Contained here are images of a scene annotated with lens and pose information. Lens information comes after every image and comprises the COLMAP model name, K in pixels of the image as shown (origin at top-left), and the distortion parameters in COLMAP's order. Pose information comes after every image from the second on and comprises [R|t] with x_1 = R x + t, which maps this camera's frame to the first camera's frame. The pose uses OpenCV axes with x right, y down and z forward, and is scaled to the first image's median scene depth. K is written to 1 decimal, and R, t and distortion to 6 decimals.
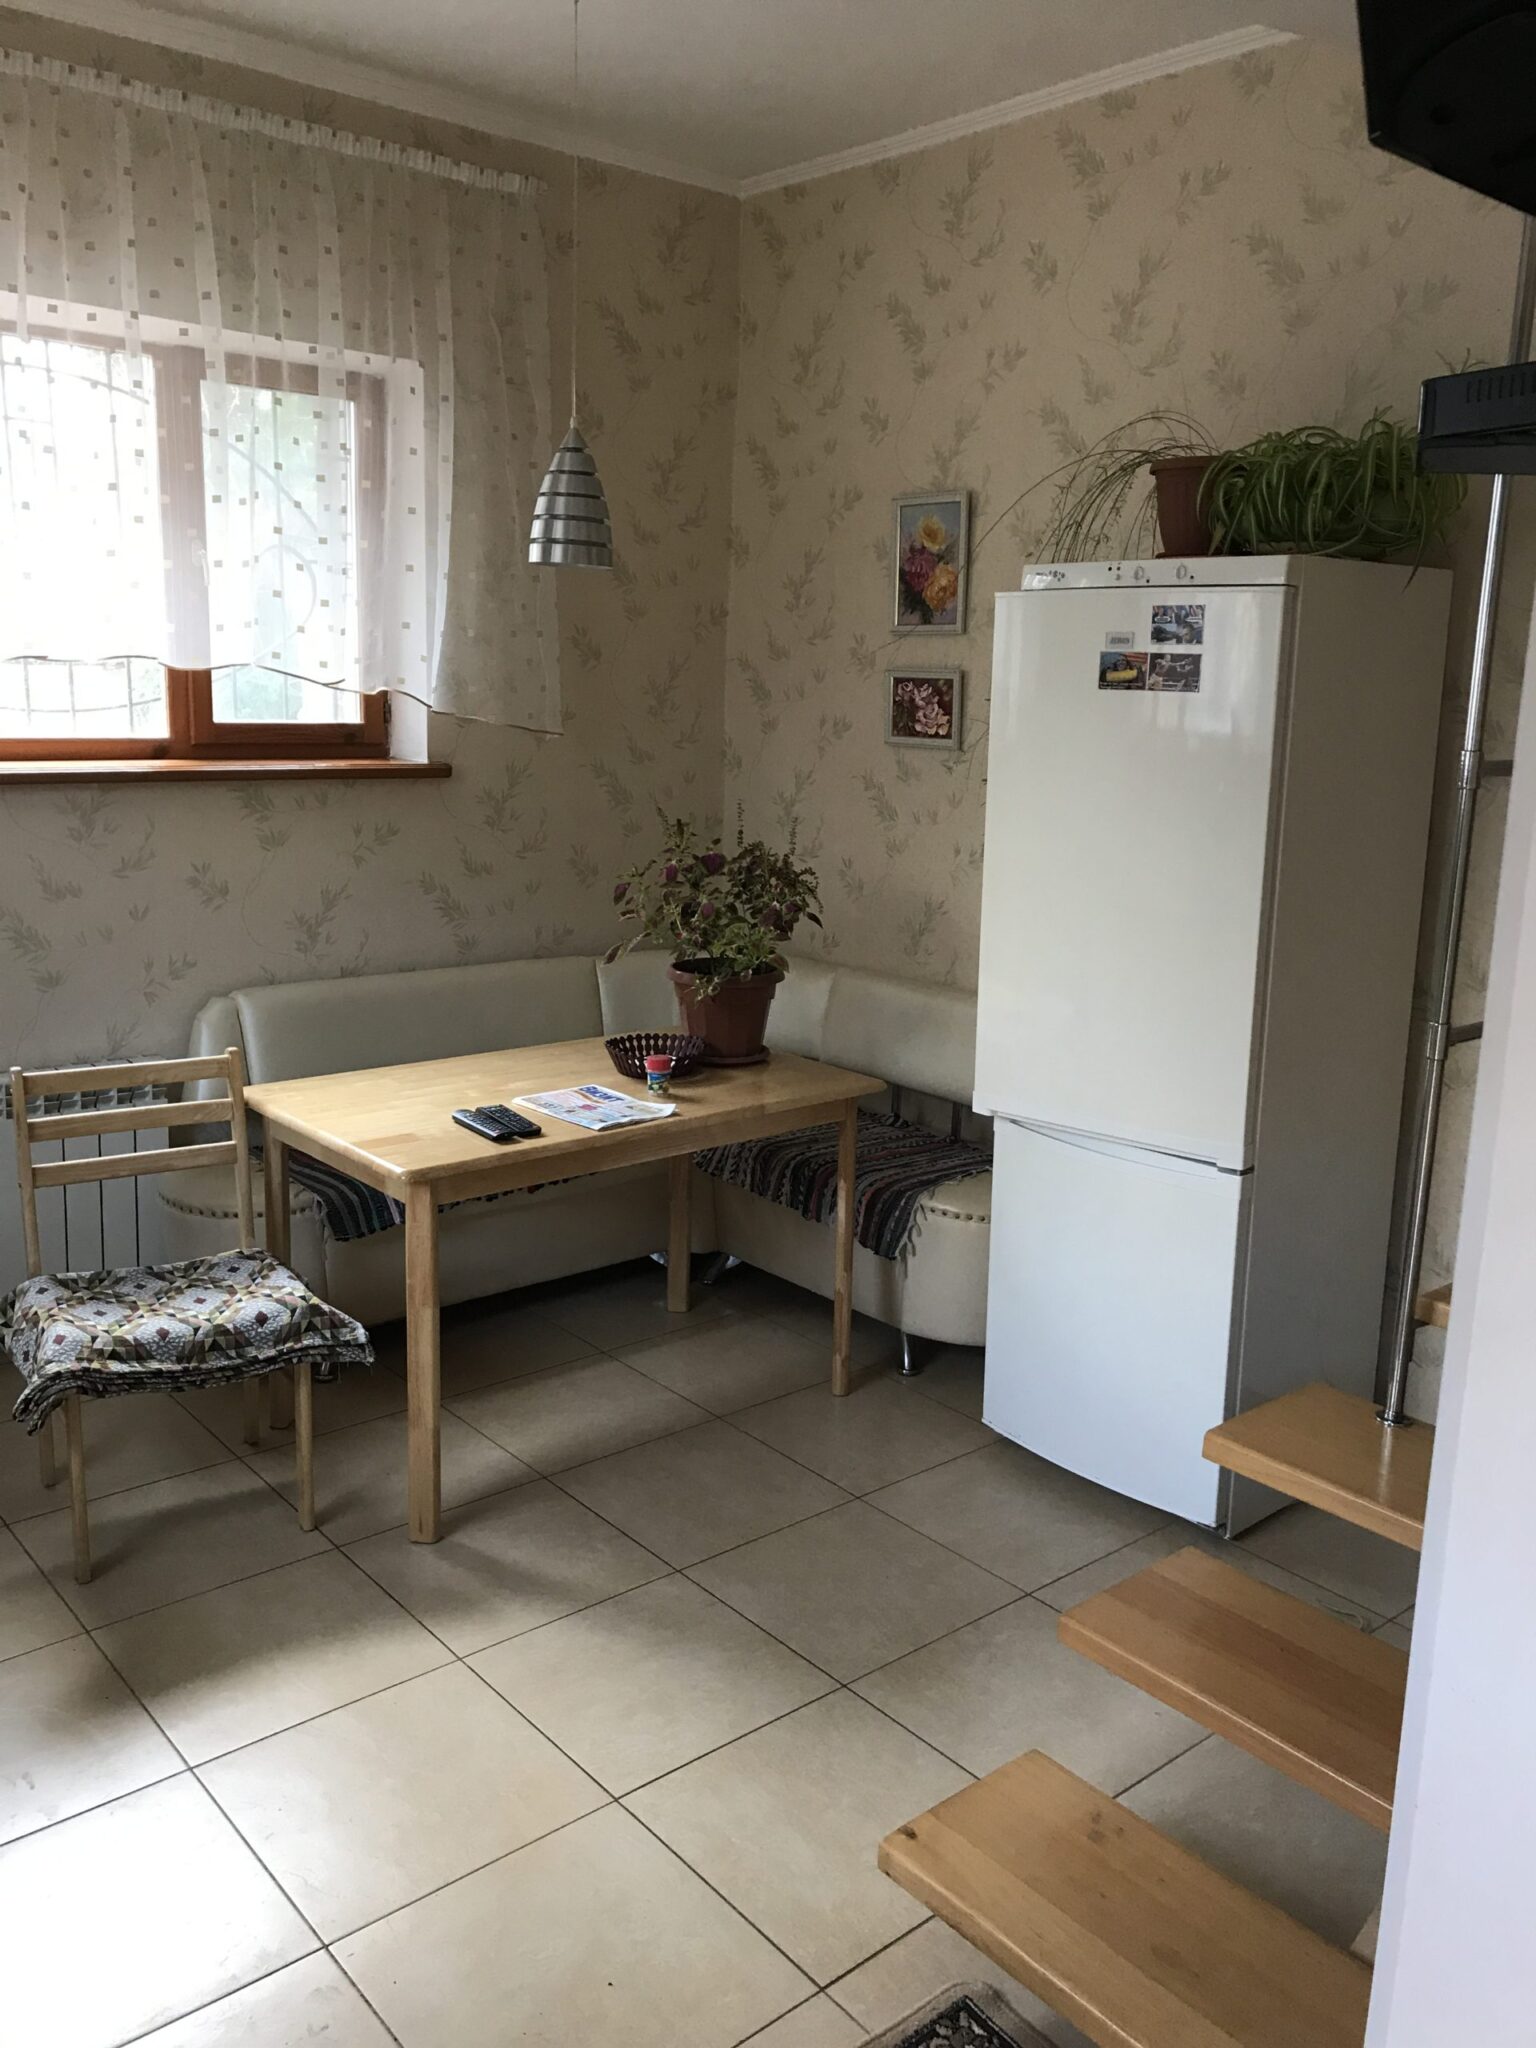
lens RADIAL K [[1640.7, 0, 769.4], [0, 1640.7, 998.4], [0, 0, 1]] dist [0.134995, -0.398260]
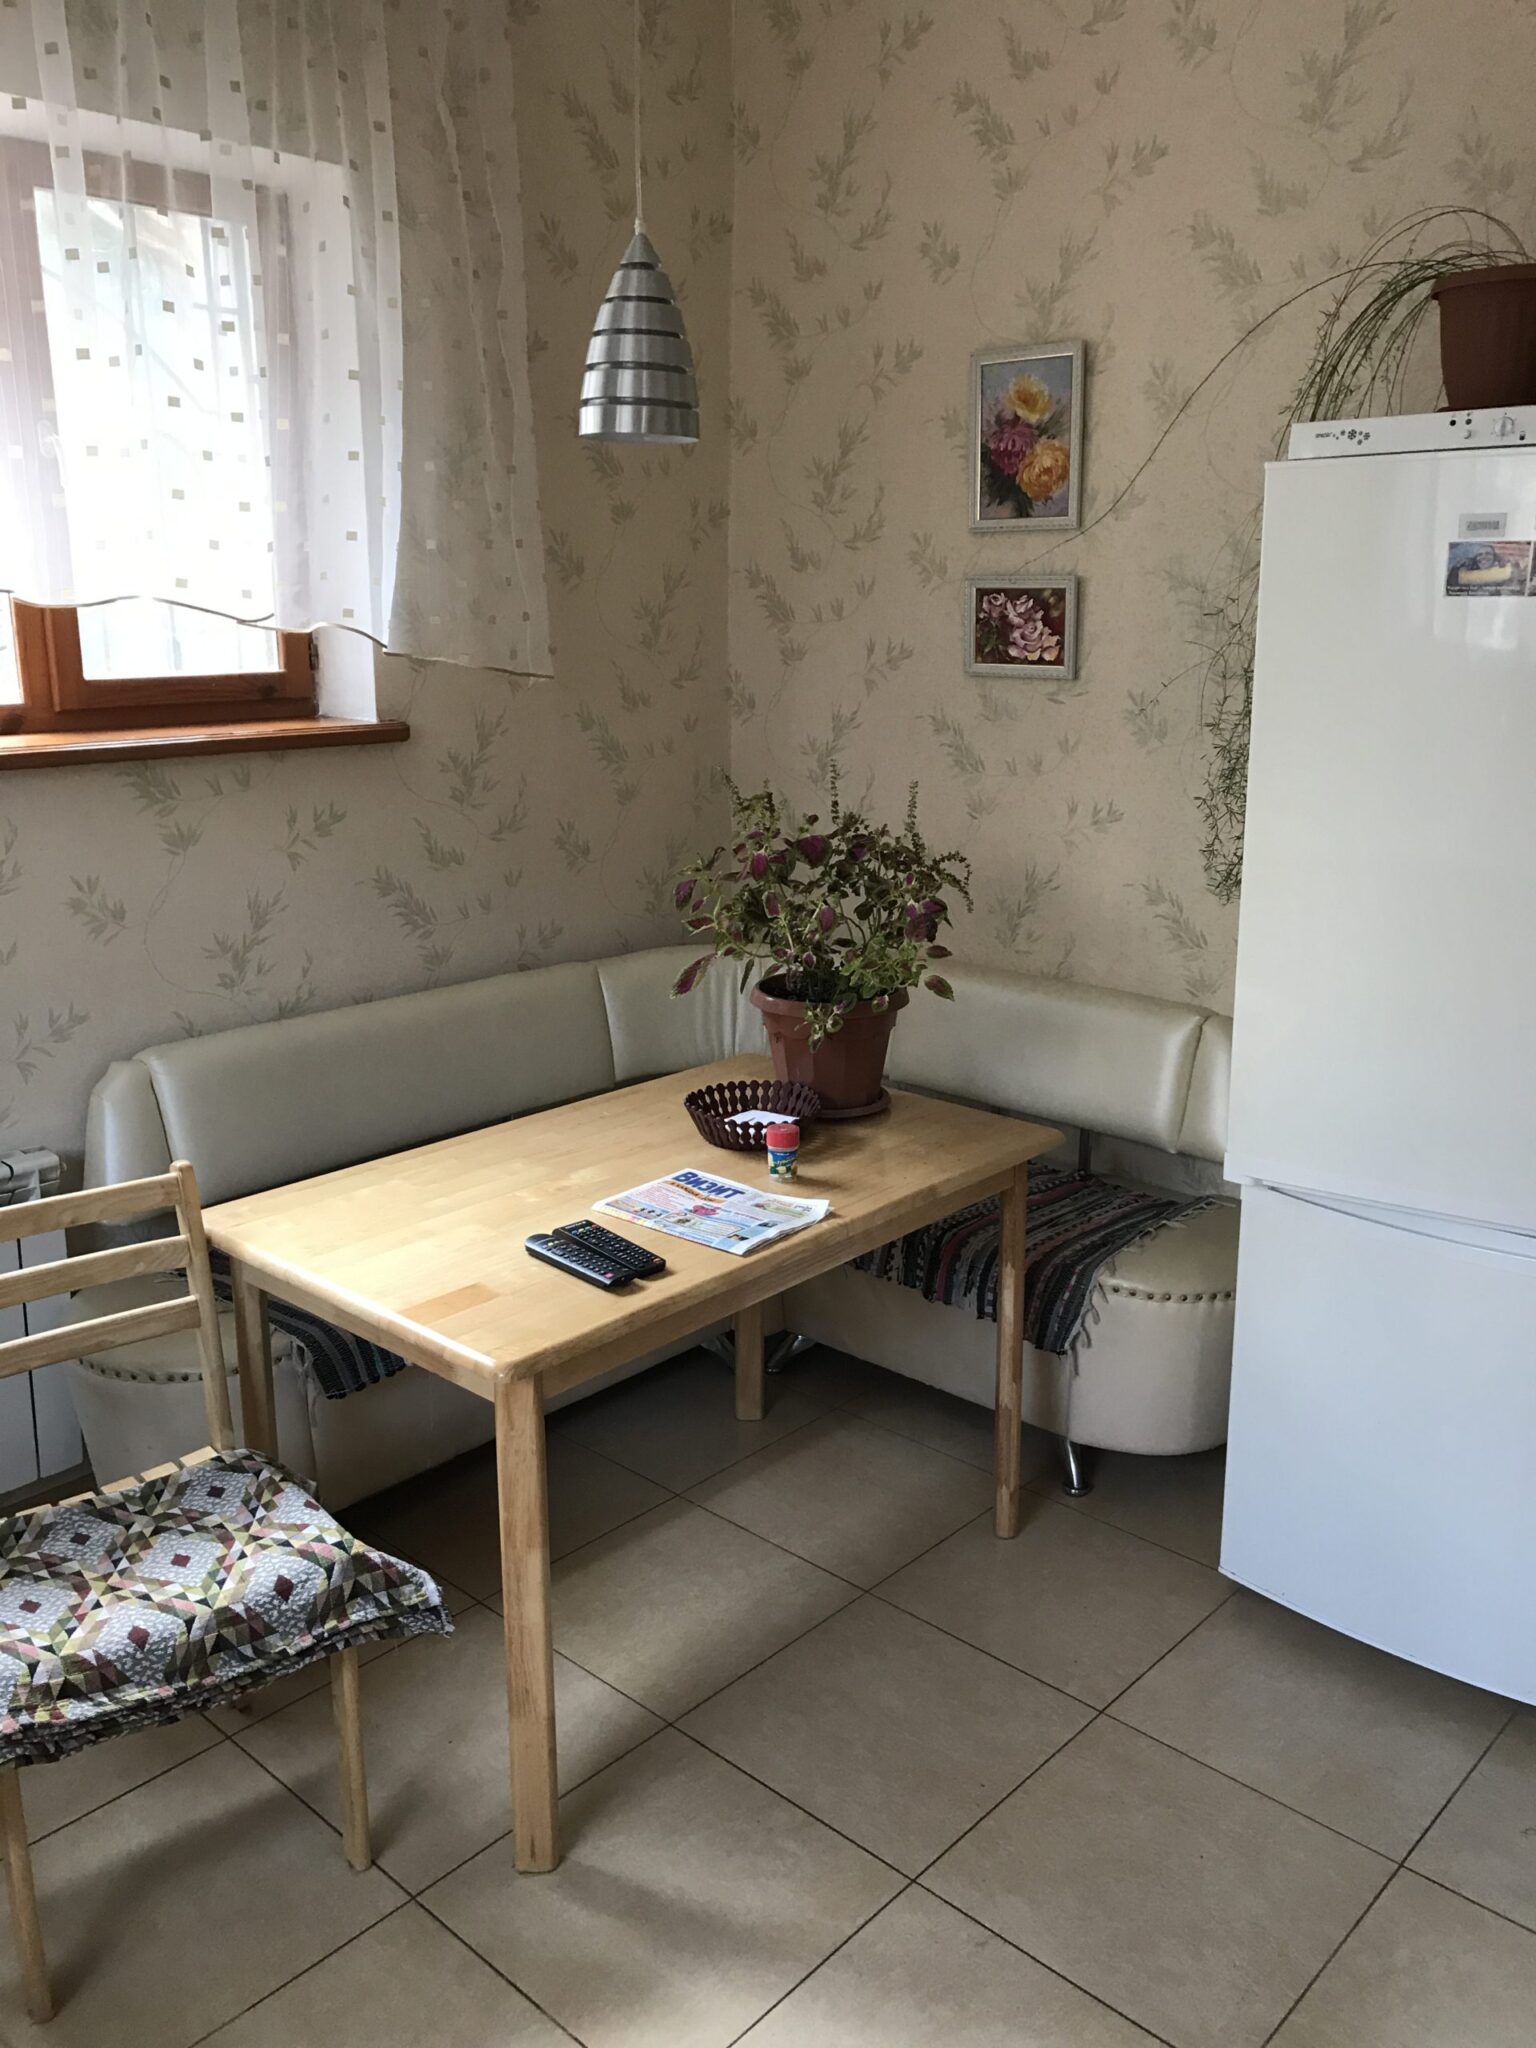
lens RADIAL K [[1663.8, 0, 774.7], [0, 1663.8, 1000.1], [0, 0, 1]] dist [0.045887, -0.062080]
pose [[0.991712, -0.056871, 0.115207, -0.138688], [0.051222, 0.997363, 0.051420, -0.052949], [-0.117827, -0.045093, 0.992010, 0.253986]]
